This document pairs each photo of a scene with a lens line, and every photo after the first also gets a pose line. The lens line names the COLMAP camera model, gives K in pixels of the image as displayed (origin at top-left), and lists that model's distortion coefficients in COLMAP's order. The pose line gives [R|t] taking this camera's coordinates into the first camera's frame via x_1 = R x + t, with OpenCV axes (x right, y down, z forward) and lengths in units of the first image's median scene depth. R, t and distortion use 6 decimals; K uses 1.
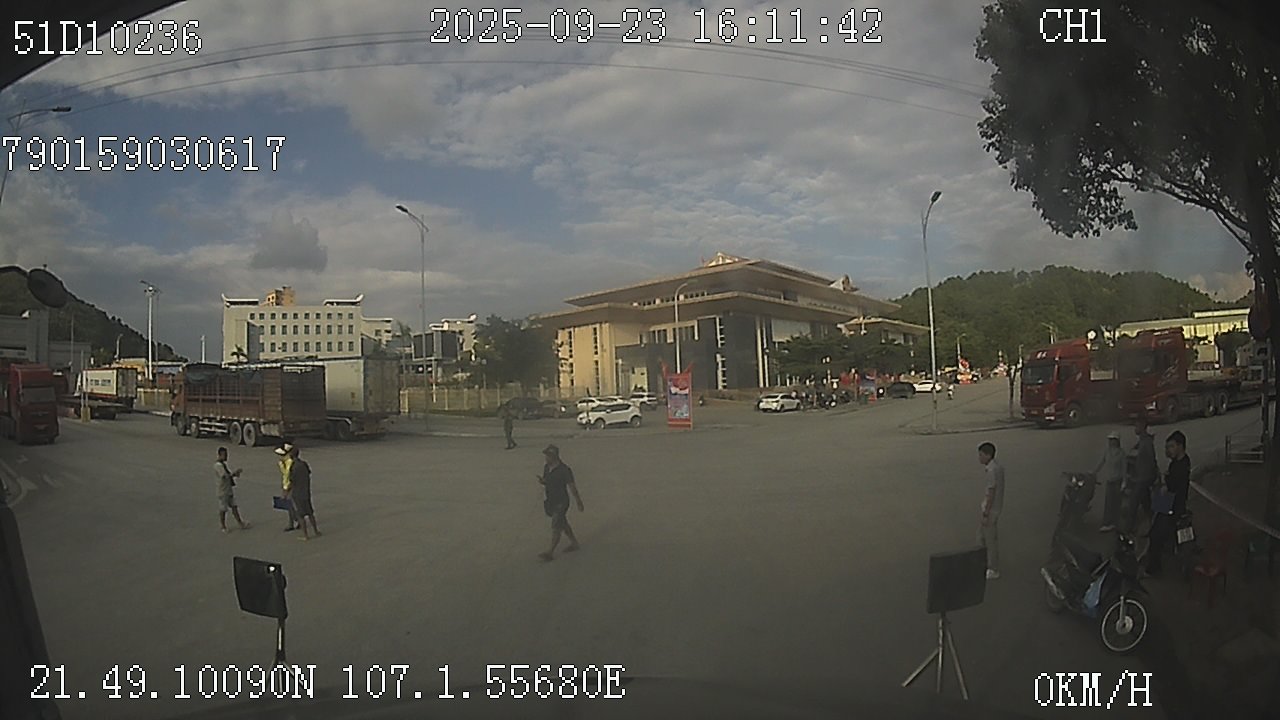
lens RADIAL K [[928.5, 0, 640.0], [0, 928.5, 360.0], [0, 0, 1]] dist [-0.225842, 0.000923]
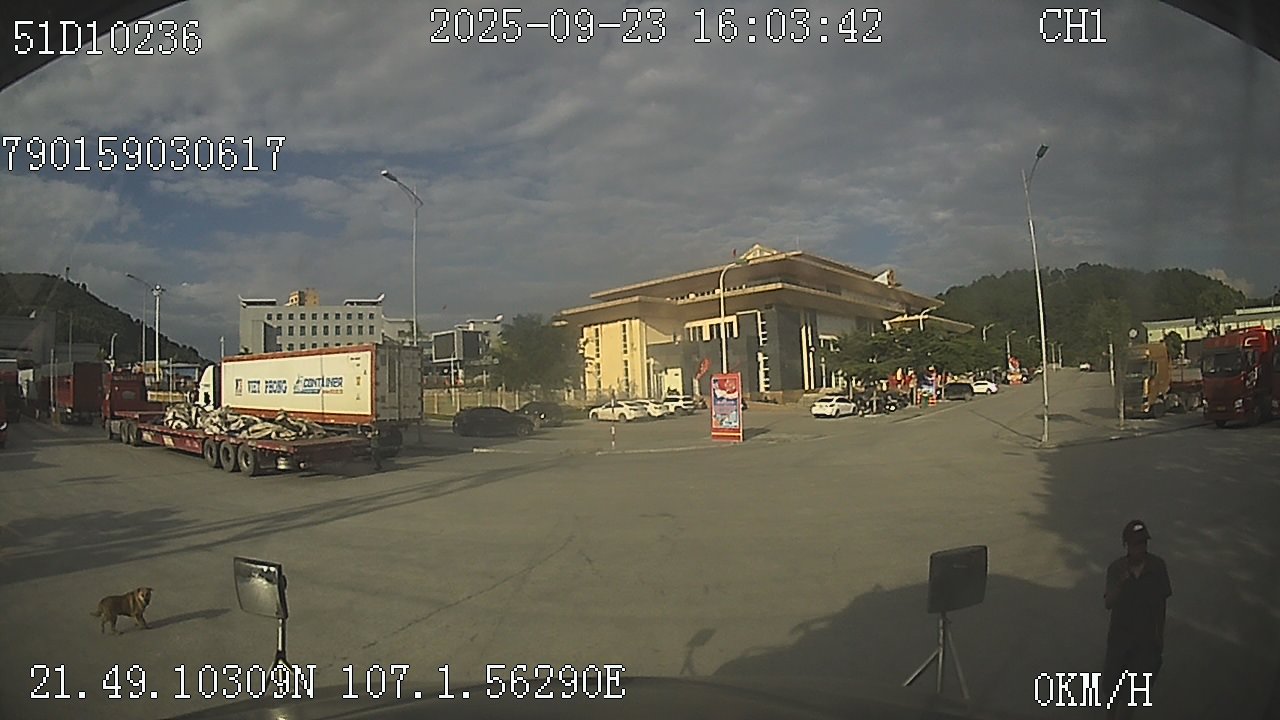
lens RADIAL K [[876.6, 0, 602.4], [0, 876.6, 365.6], [0, 0, 1]] dist [-0.308173, 0.089810]
pose [[0.997194, -0.003026, -0.074804, -0.005375], [0.003252, 0.999991, 0.002897, 0.003209], [0.074795, -0.003132, 0.997194, 0.139045]]
